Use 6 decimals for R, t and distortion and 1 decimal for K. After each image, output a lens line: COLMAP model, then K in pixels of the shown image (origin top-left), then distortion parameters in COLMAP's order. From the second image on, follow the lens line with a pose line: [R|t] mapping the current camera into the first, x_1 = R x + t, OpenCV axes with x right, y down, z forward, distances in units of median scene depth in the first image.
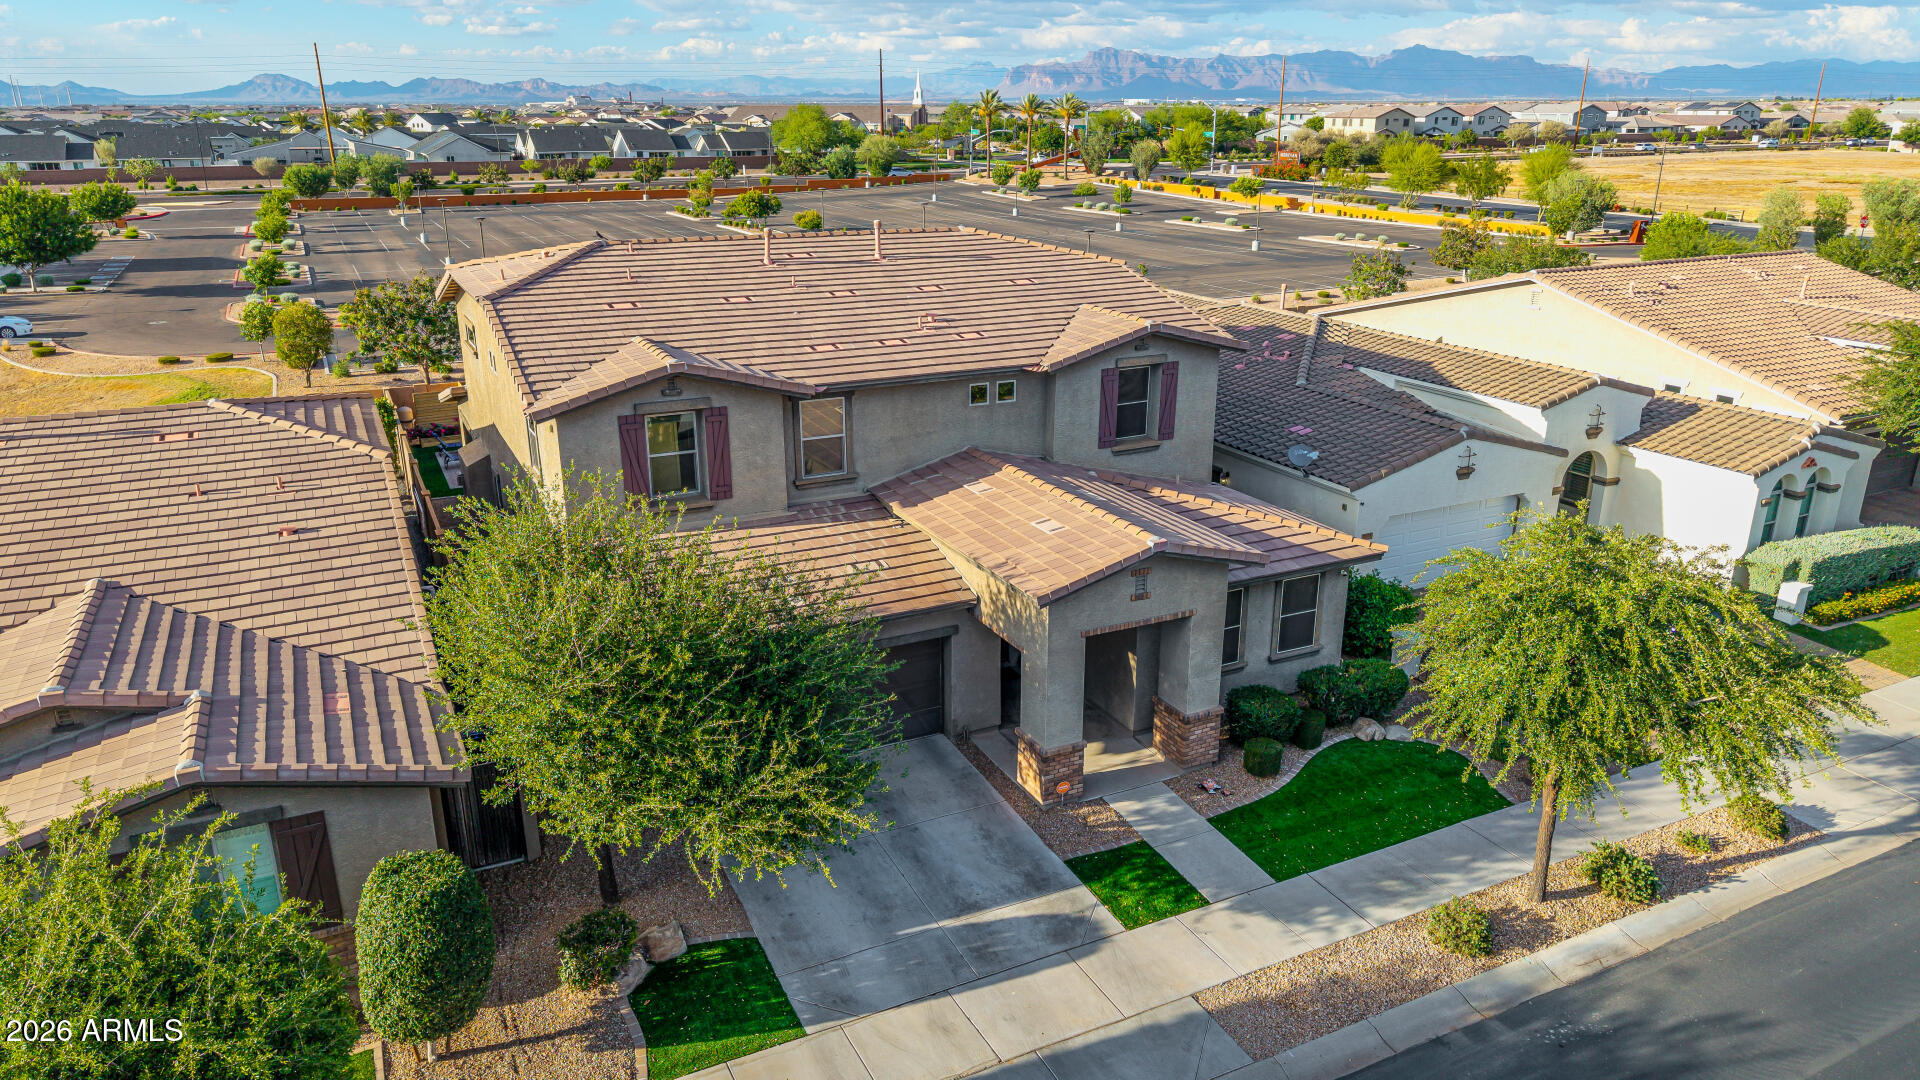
lens RADIAL K [[1280.5, 0, 958.0], [0, 1280.5, 548.2], [0, 0, 1]] dist [0.031426, -0.034496]
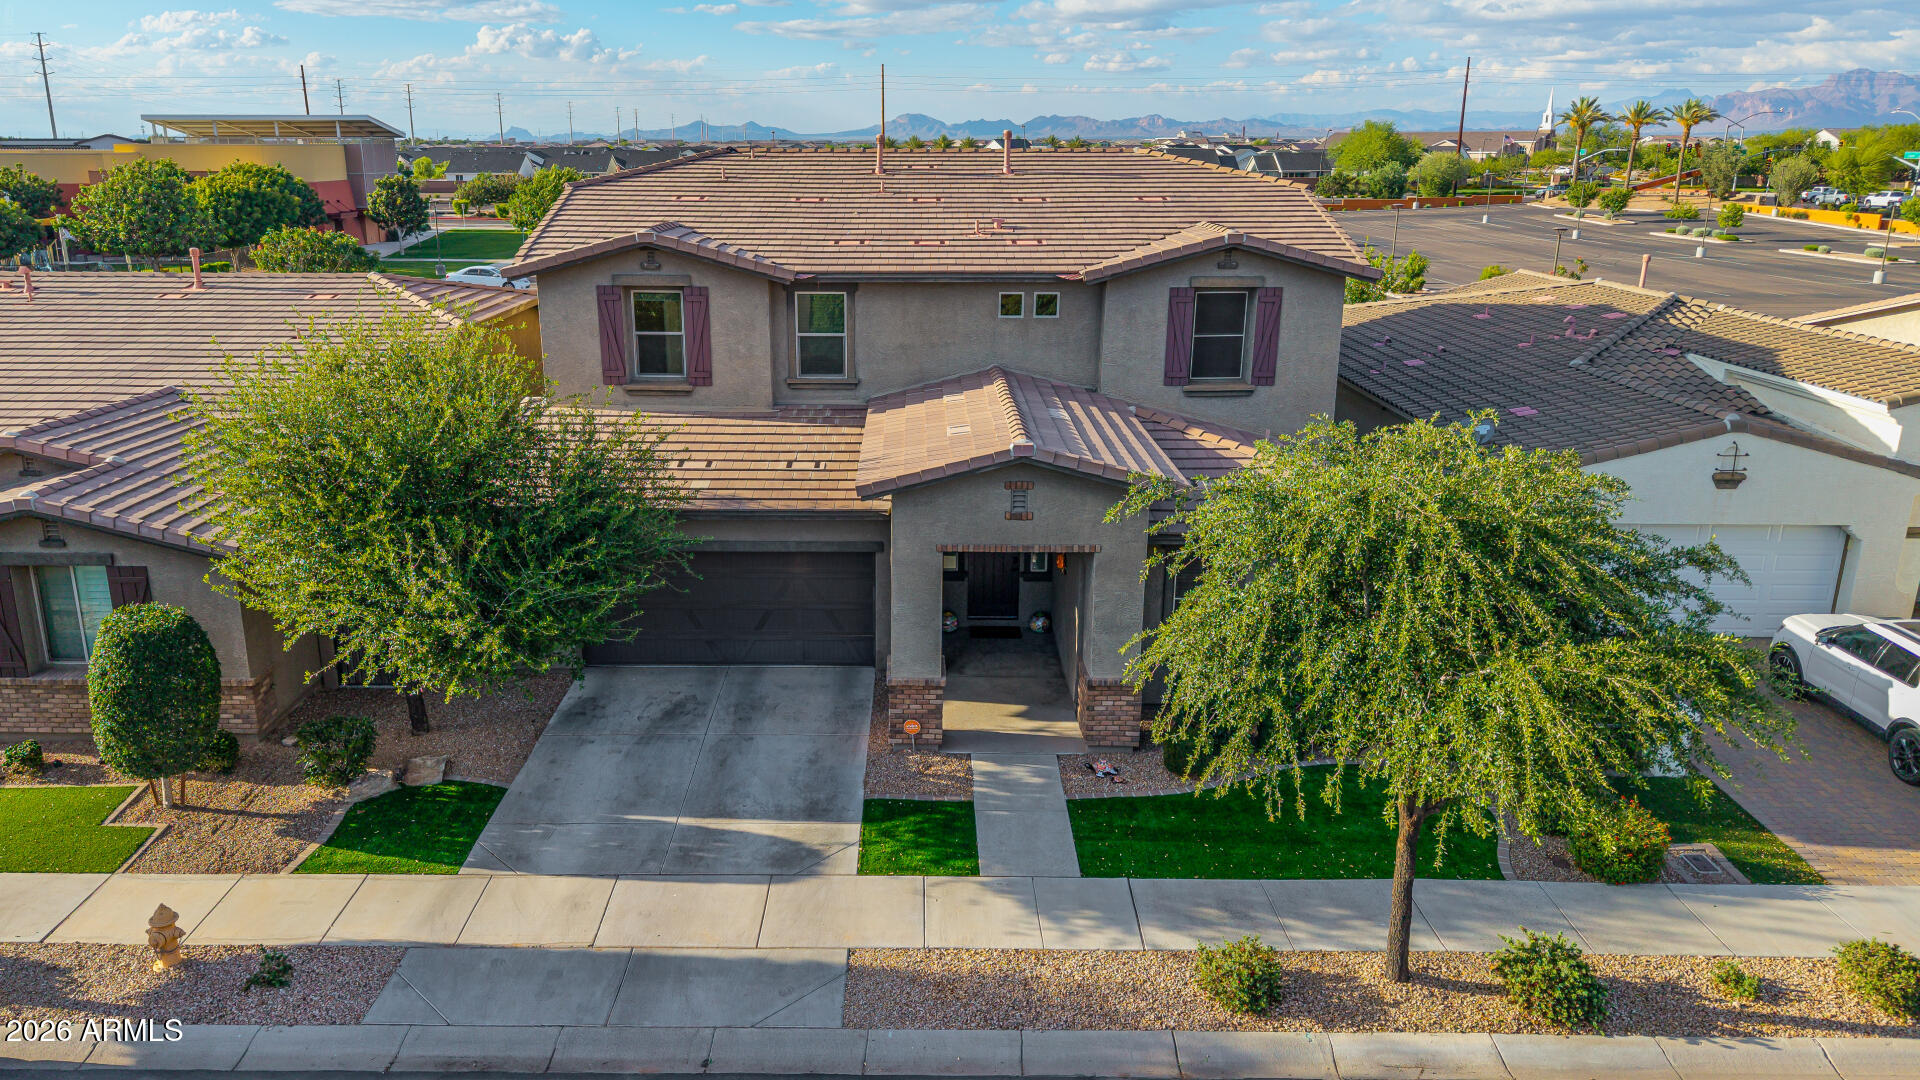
lens RADIAL K [[1368.9, 0, 892.4], [0, 1368.9, 548.2], [0, 0, 1]] dist [0.033105, -0.033487]
pose [[0.887969, 0.130402, -0.441028, 0.430722], [-0.149933, 0.988650, -0.009556, 0.074037], [0.434777, 0.074610, 0.897442, 0.152173]]
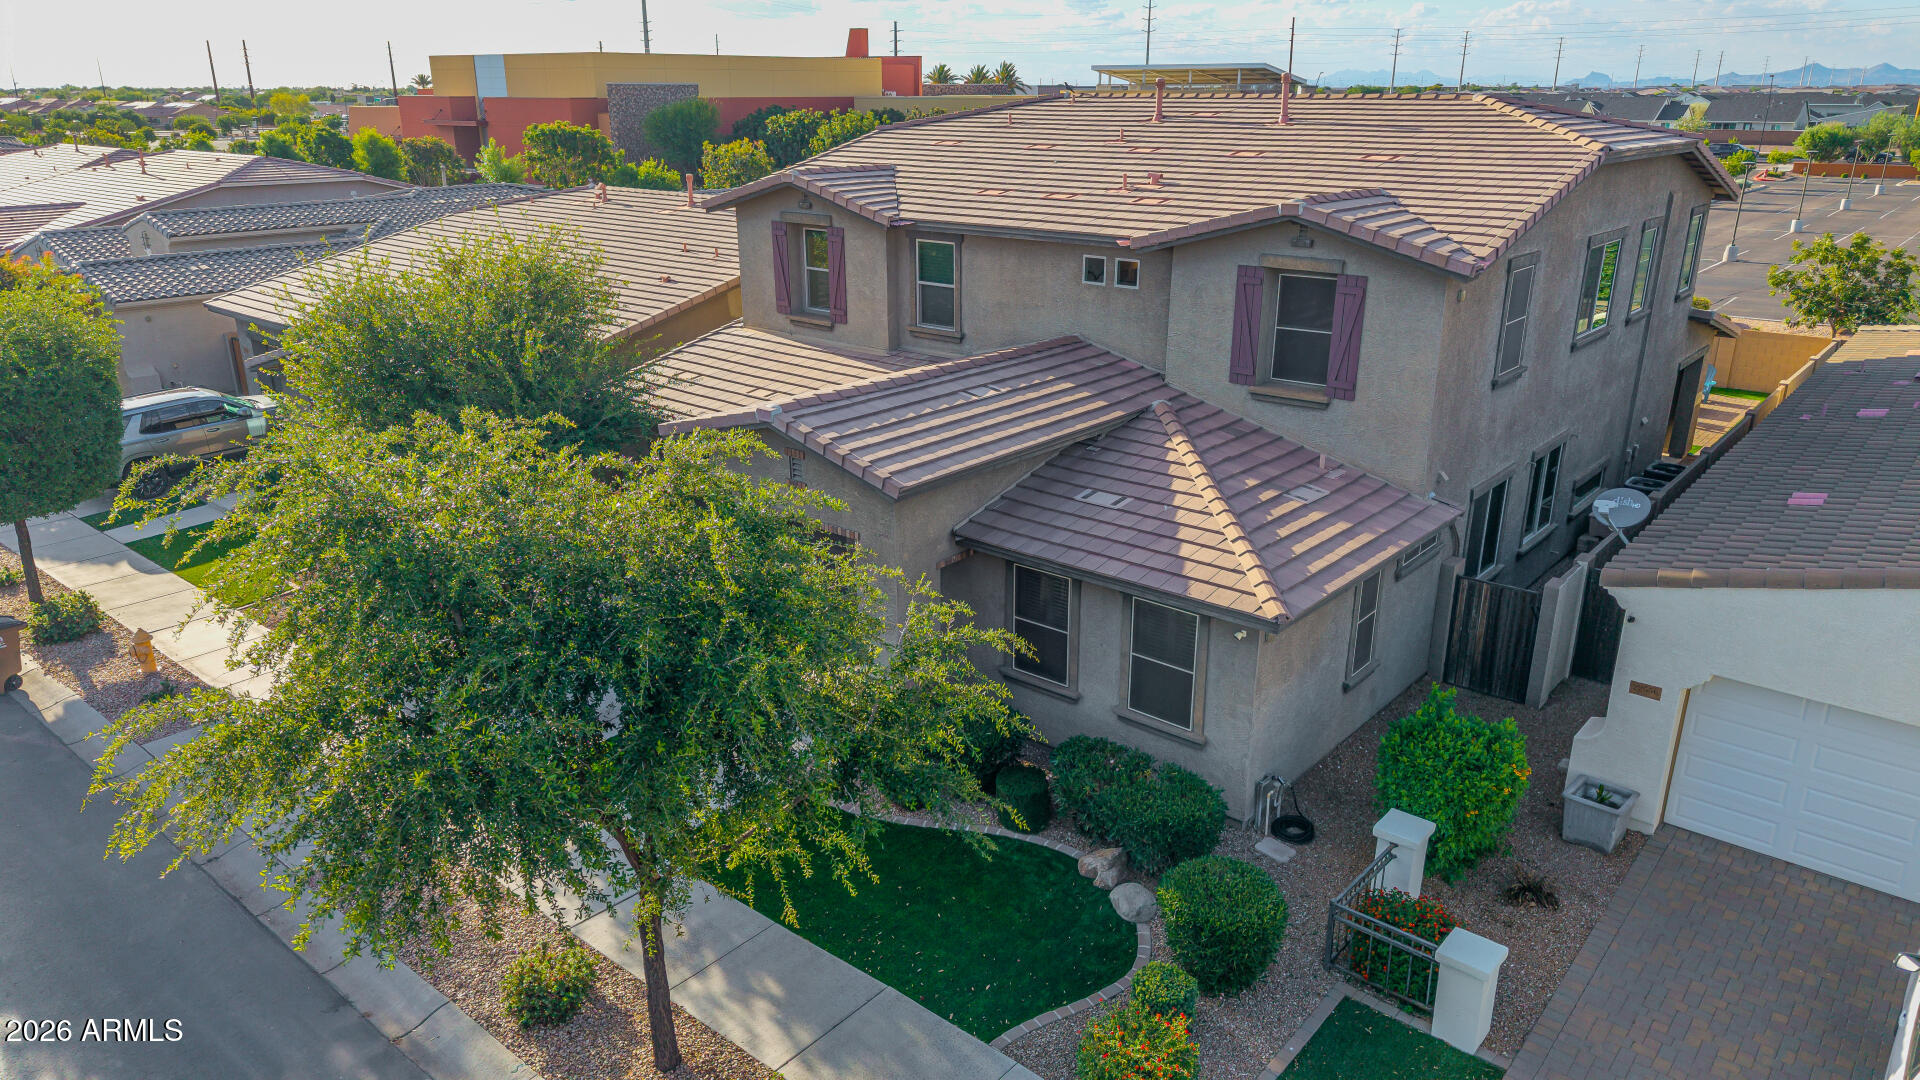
lens RADIAL K [[1280.5, 0, 958.0], [0, 1280.5, 548.2], [0, 0, 1]] dist [0.031426, -0.034496]
pose [[0.393453, 0.309205, -0.865787, 0.819307], [-0.298443, 0.933699, 0.197833, -0.104085], [0.869555, 0.180551, 0.459647, 0.672210]]
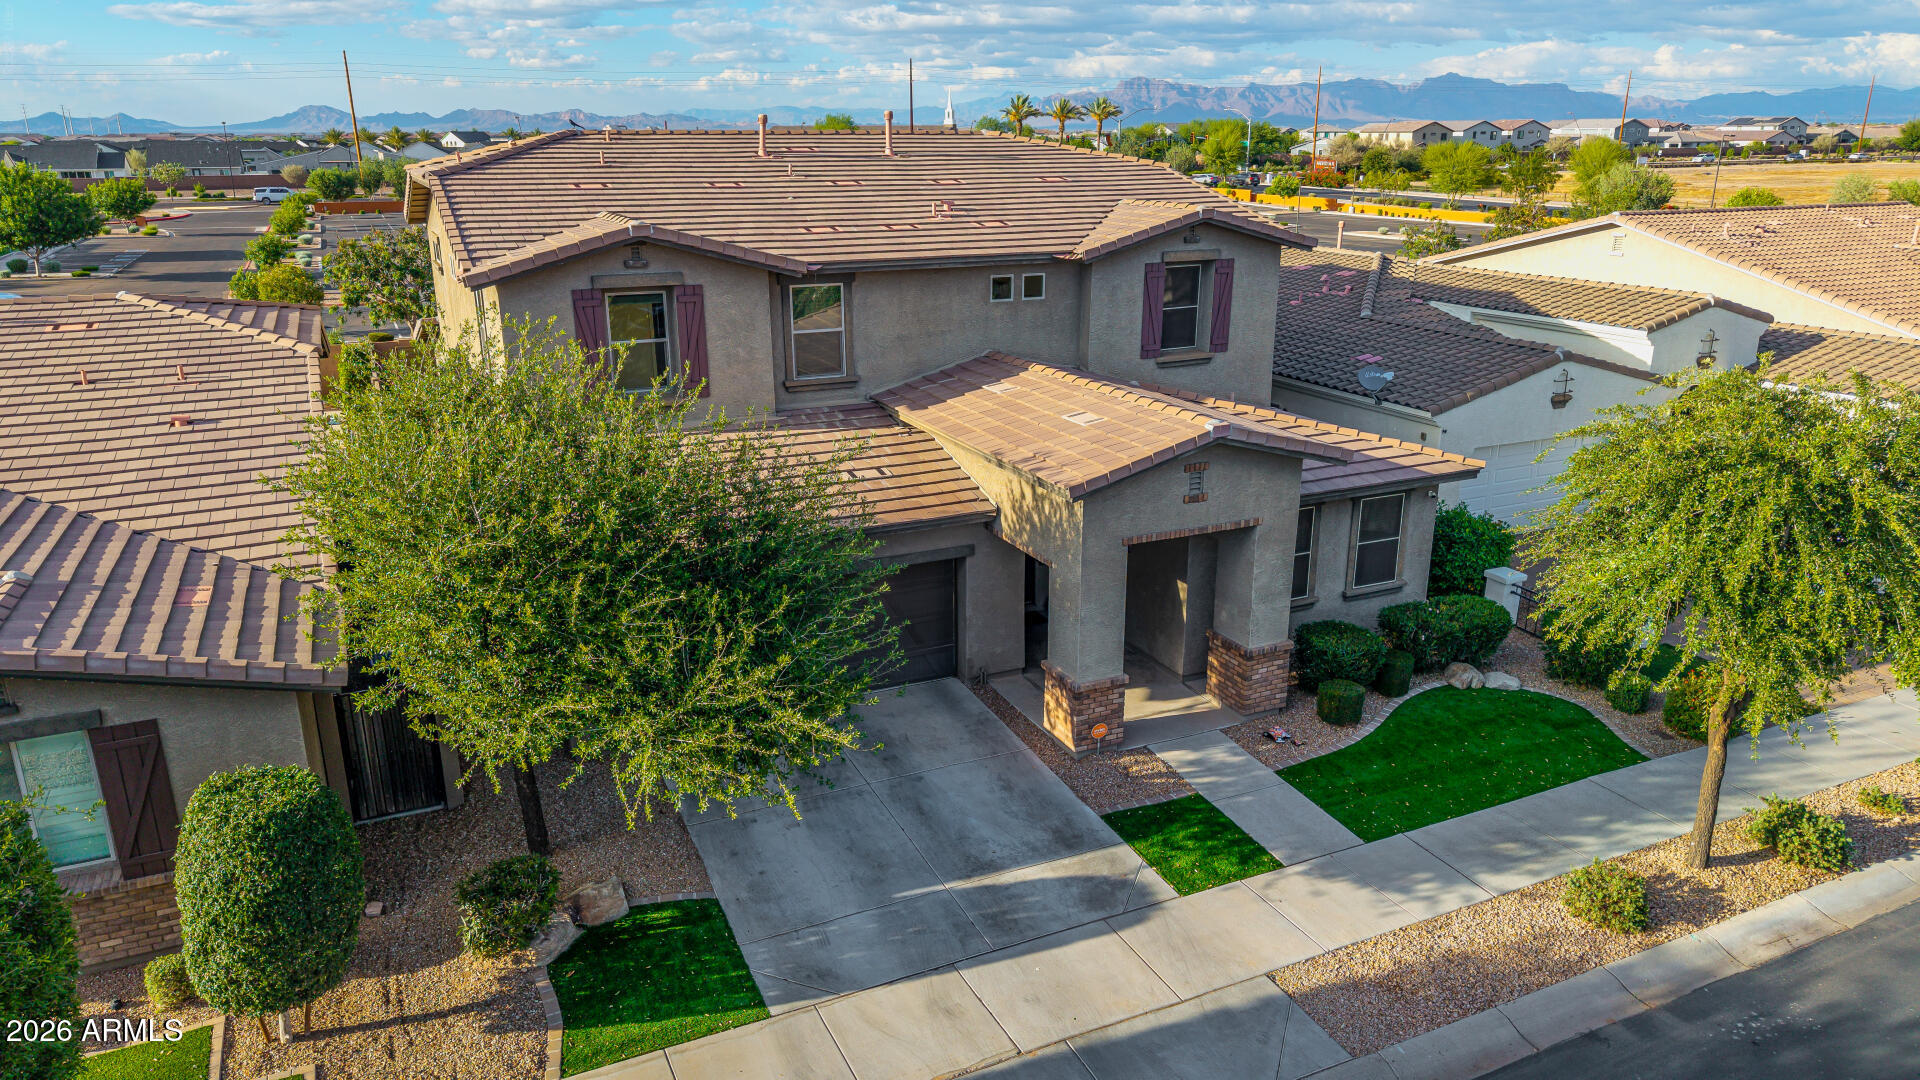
lens RADIAL K [[1280.5, 0, 958.0], [0, 1280.5, 548.2], [0, 0, 1]] dist [0.031426, -0.034496]
pose [[0.999723, 0.005040, -0.022993, 0.008774], [-0.005508, 0.999778, -0.020326, 0.081258], [0.022886, 0.020447, 0.999529, 0.161659]]
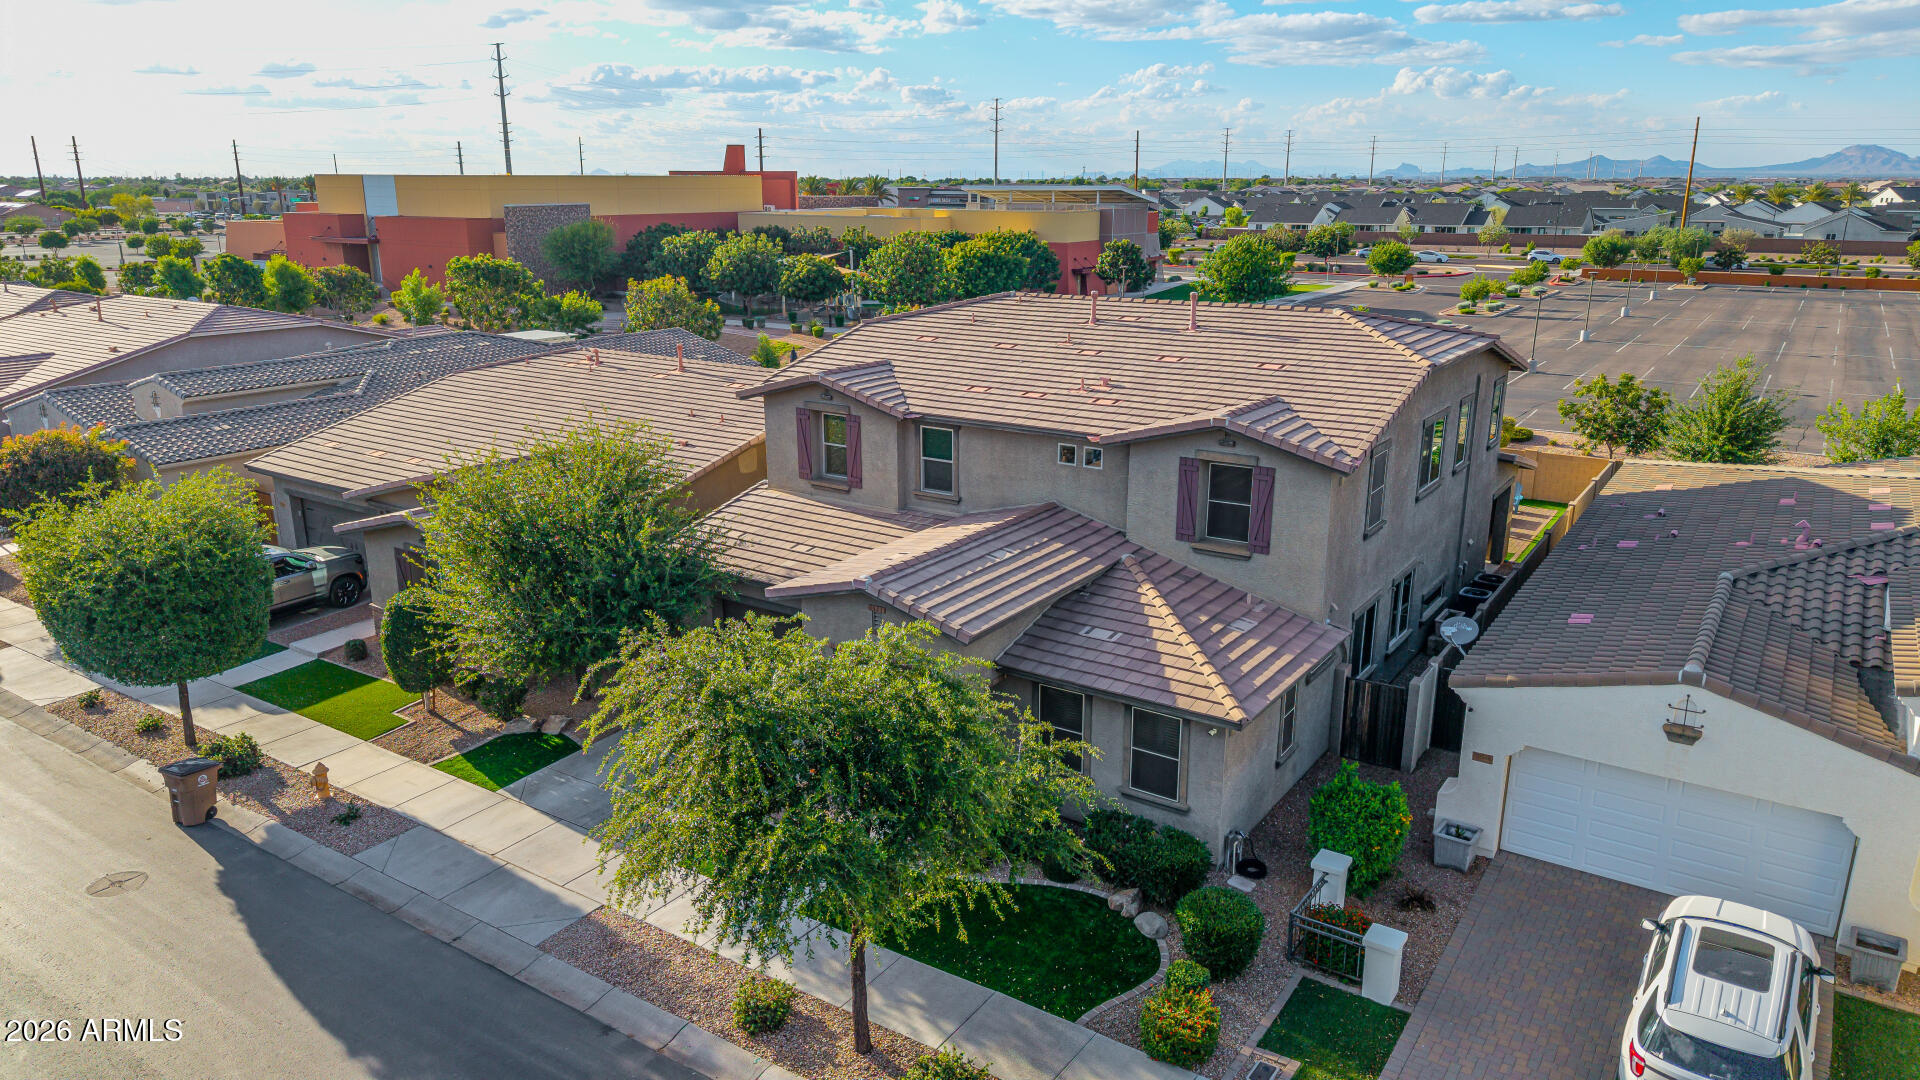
lens RADIAL K [[1282.8, 0, 960.0], [0, 1282.8, 540.0], [0, 0, 1]] dist [0.043657, -0.051123]
pose [[0.495578, 0.235904, -0.835914, 0.983825], [-0.283901, 0.953542, 0.100788, -0.152337], [0.820855, 0.187368, 0.539528, 0.423098]]
